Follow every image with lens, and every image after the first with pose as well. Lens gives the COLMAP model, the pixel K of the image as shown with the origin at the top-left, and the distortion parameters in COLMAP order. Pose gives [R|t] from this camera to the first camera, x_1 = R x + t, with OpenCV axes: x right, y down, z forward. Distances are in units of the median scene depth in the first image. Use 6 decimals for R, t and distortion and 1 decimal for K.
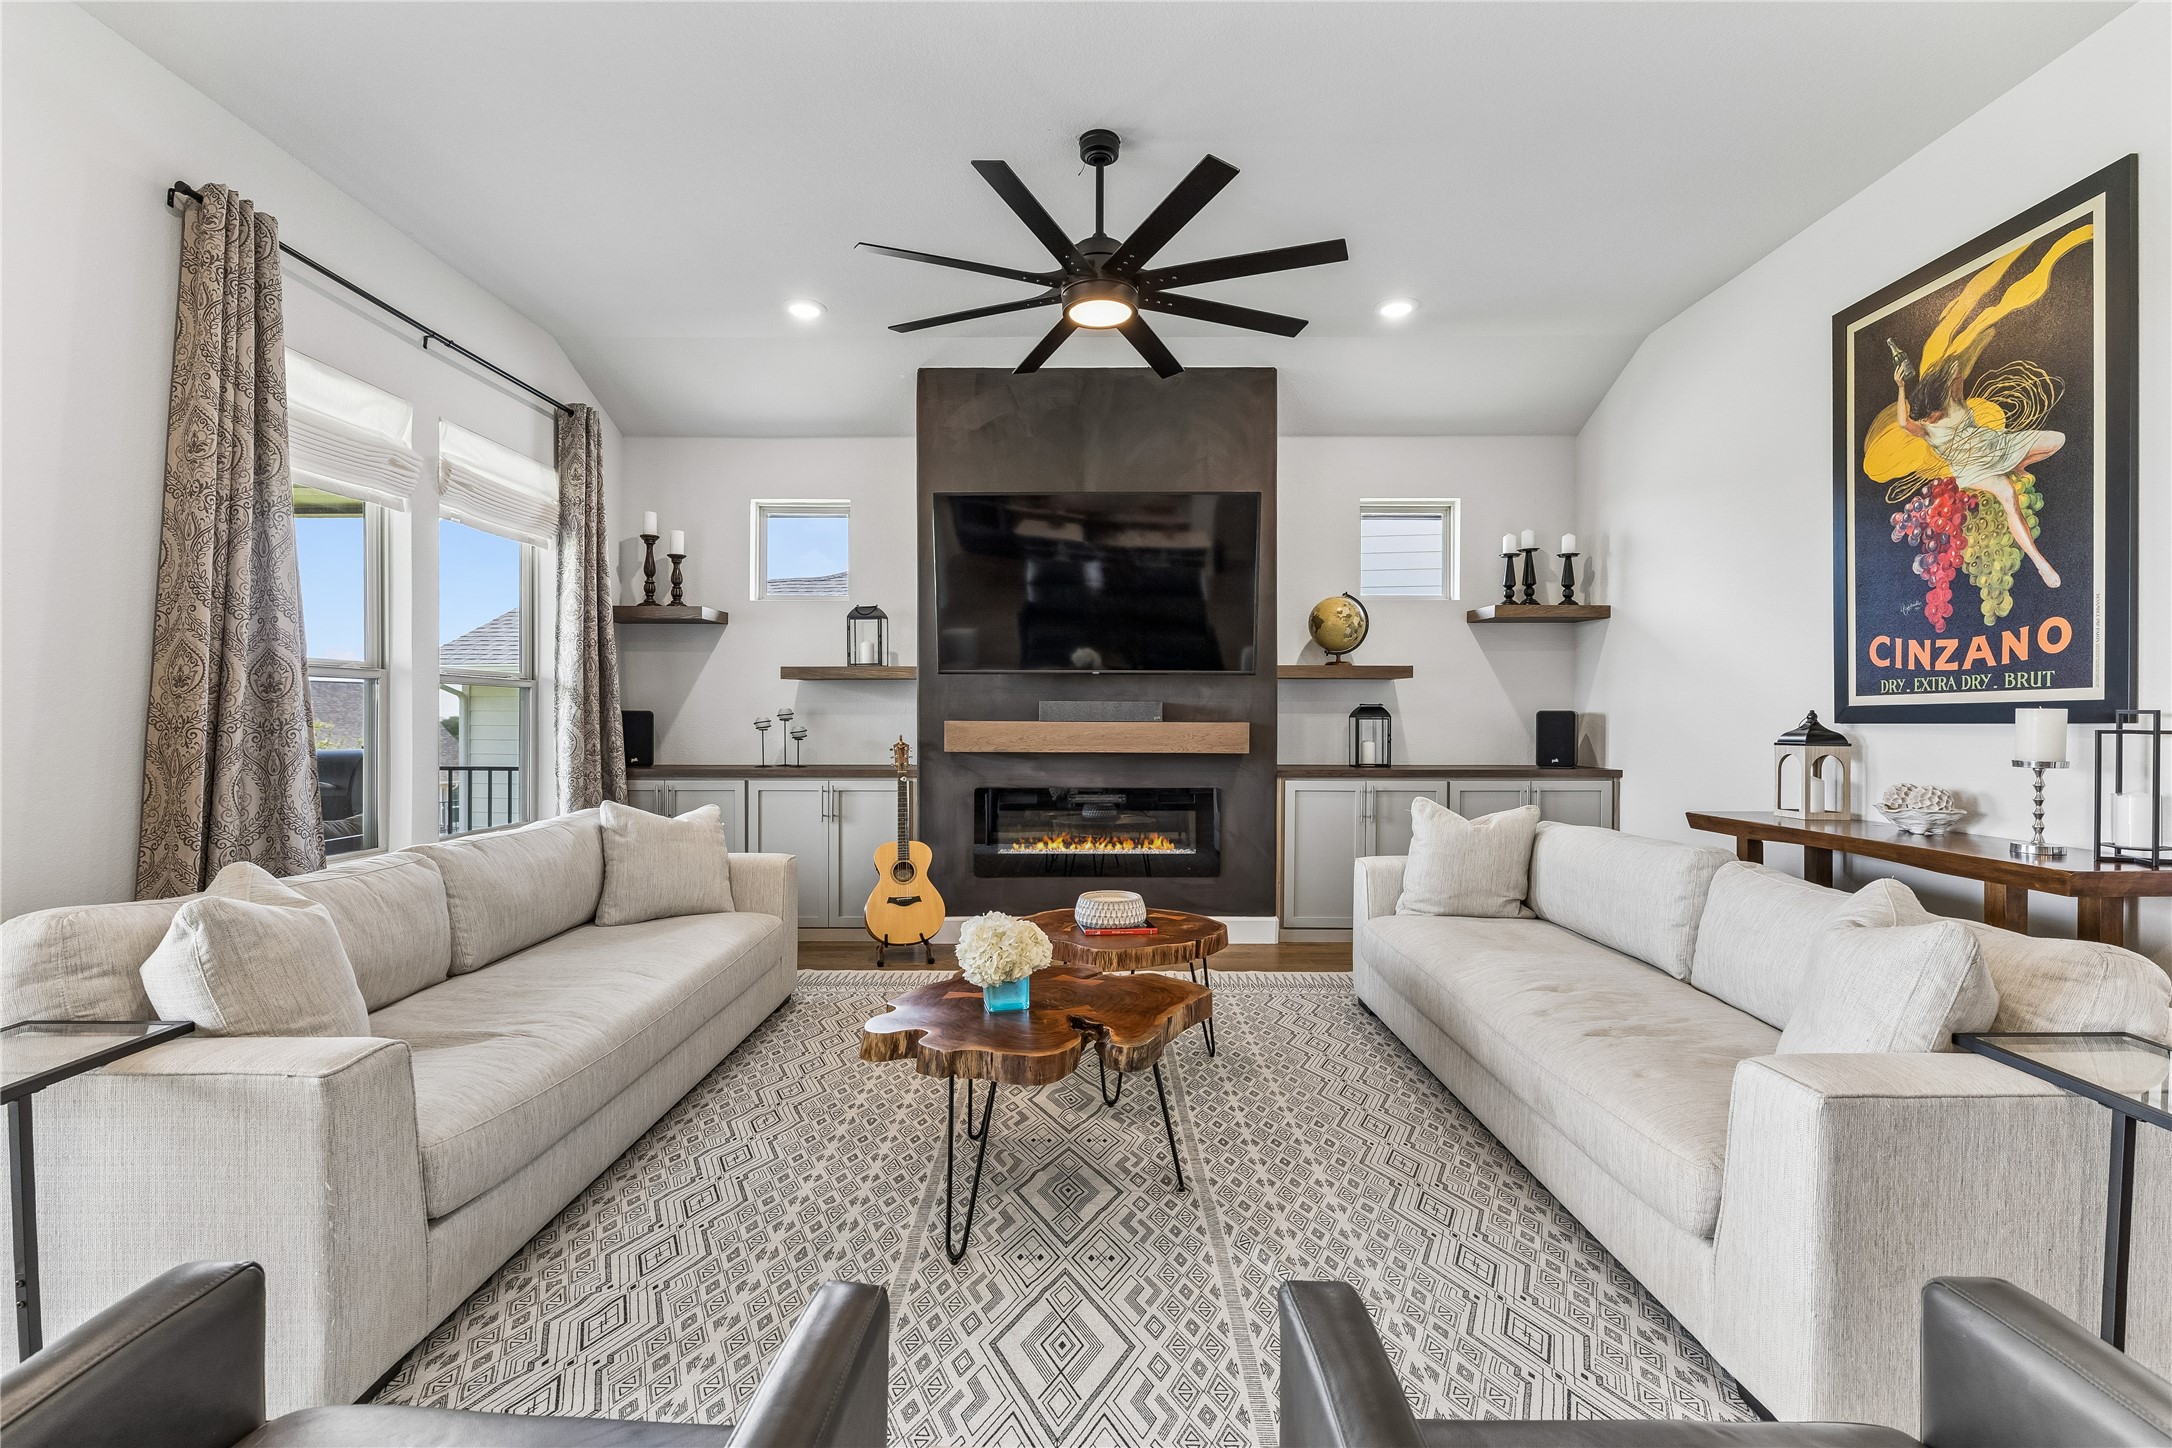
lens RADIAL K [[988.5, 0, 1092.1], [0, 988.5, 728.2], [0, 0, 1]] dist [-0.001704, 0.000476]
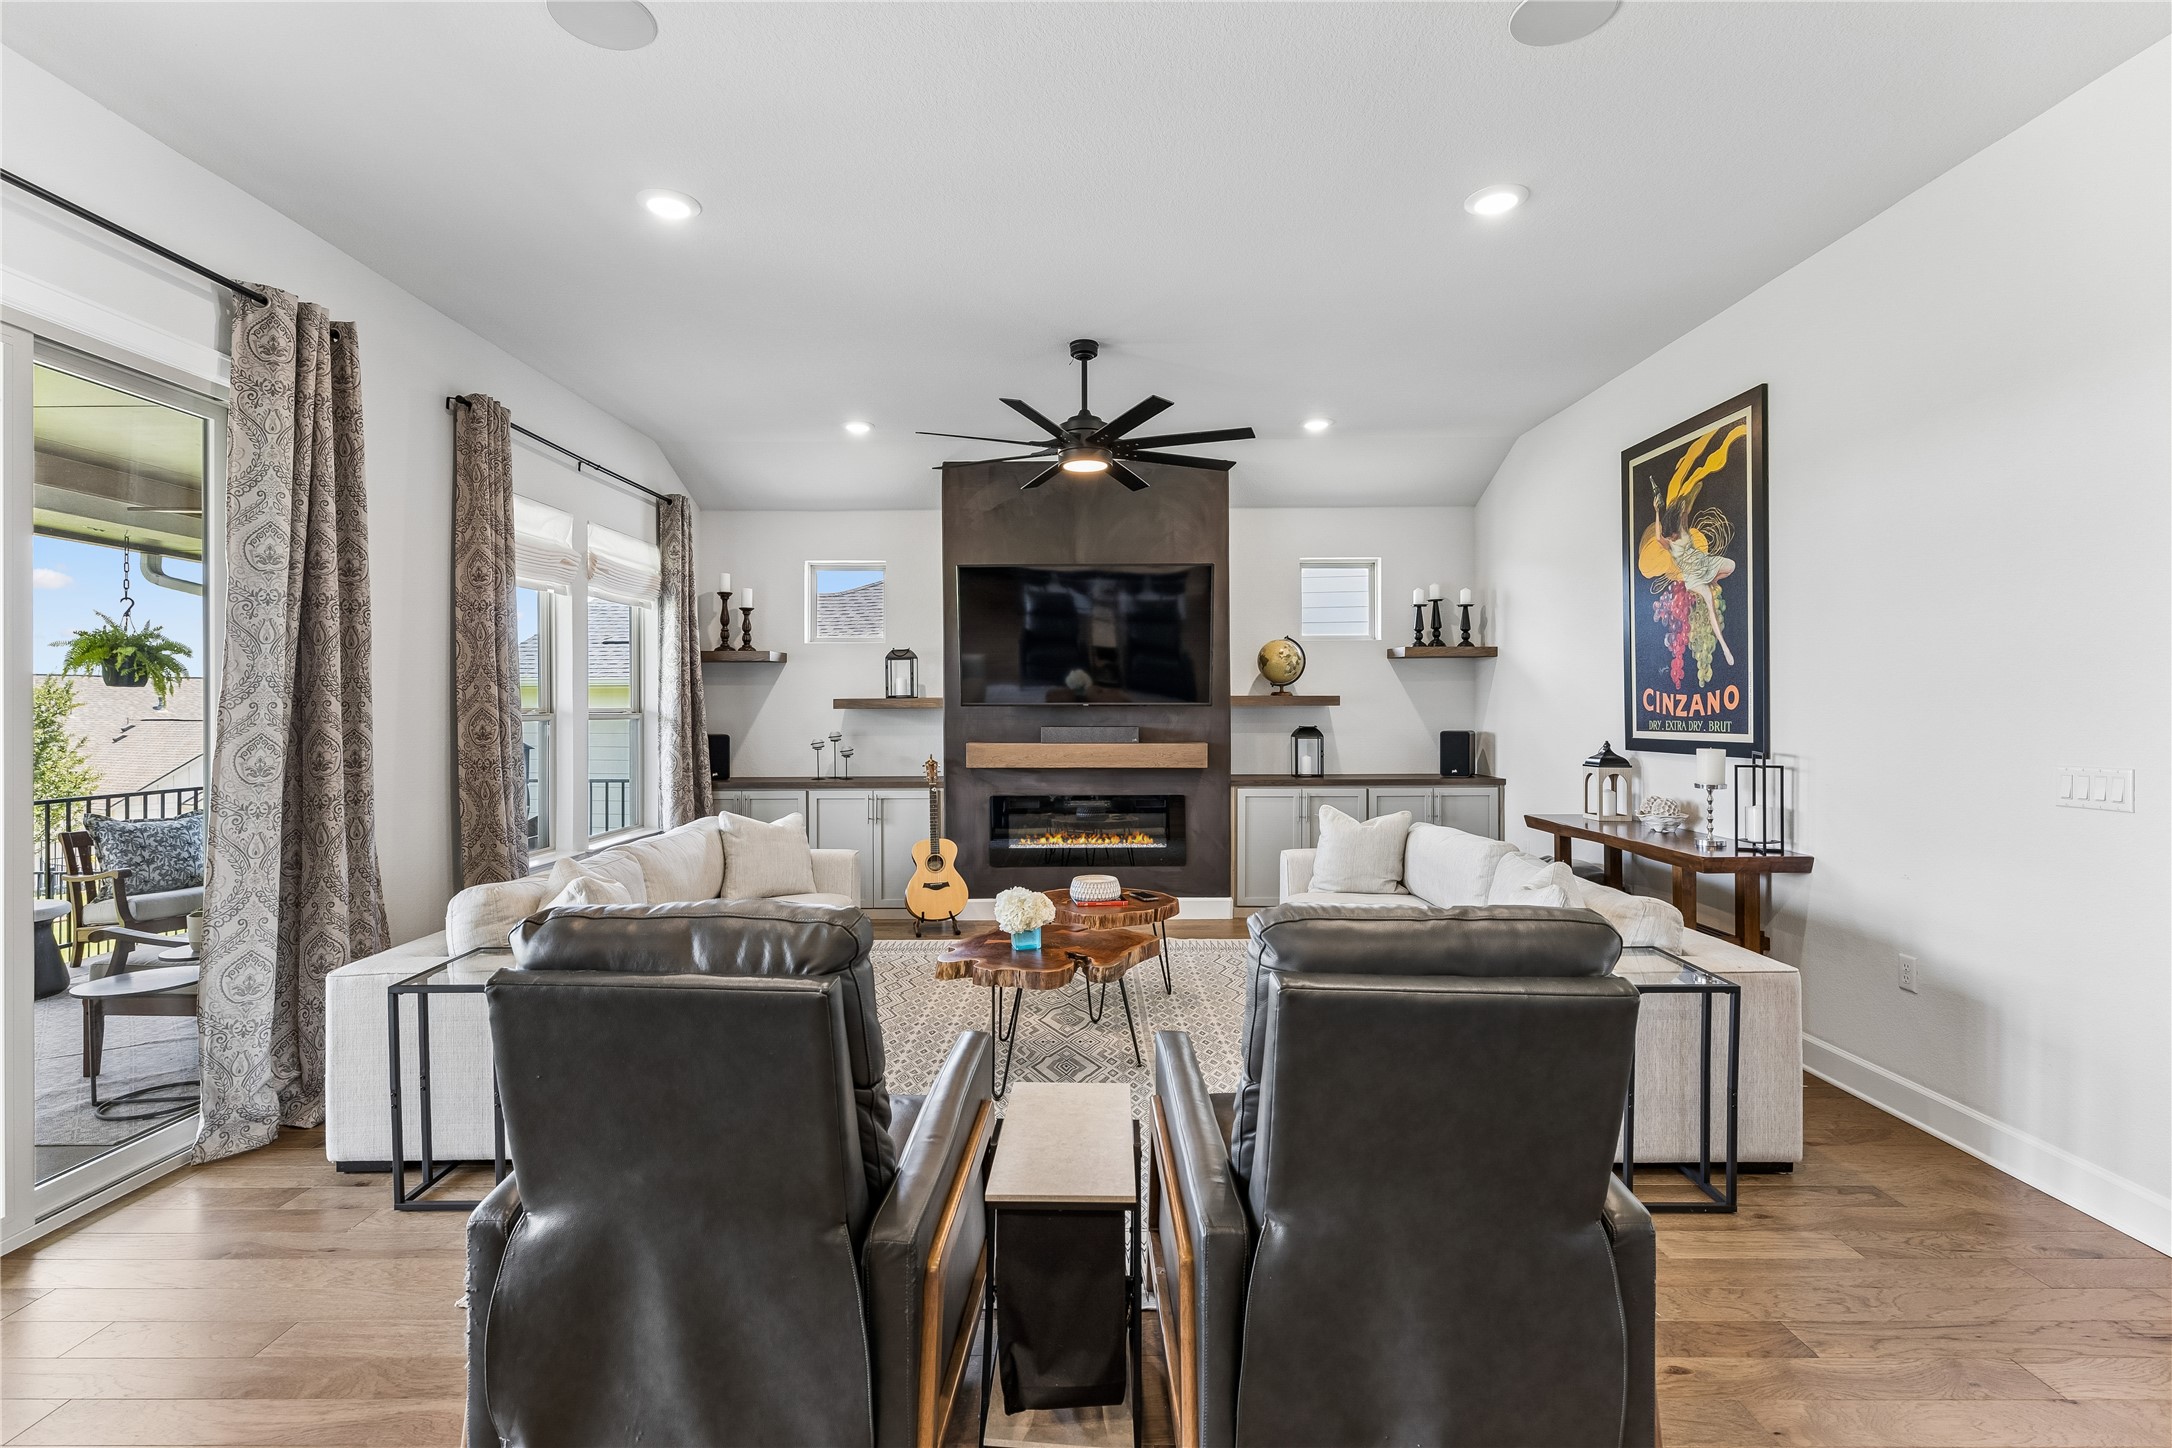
lens RADIAL K [[988.5, 0, 1080.8], [0, 988.5, 712.6], [0, 0, 1]] dist [-0.001704, 0.000476]
pose [[0.999958, -0.006360, -0.006670, 0.007948], [0.006304, 0.999945, -0.008348, -0.048850], [0.006722, 0.008305, 0.999943, -0.363022]]
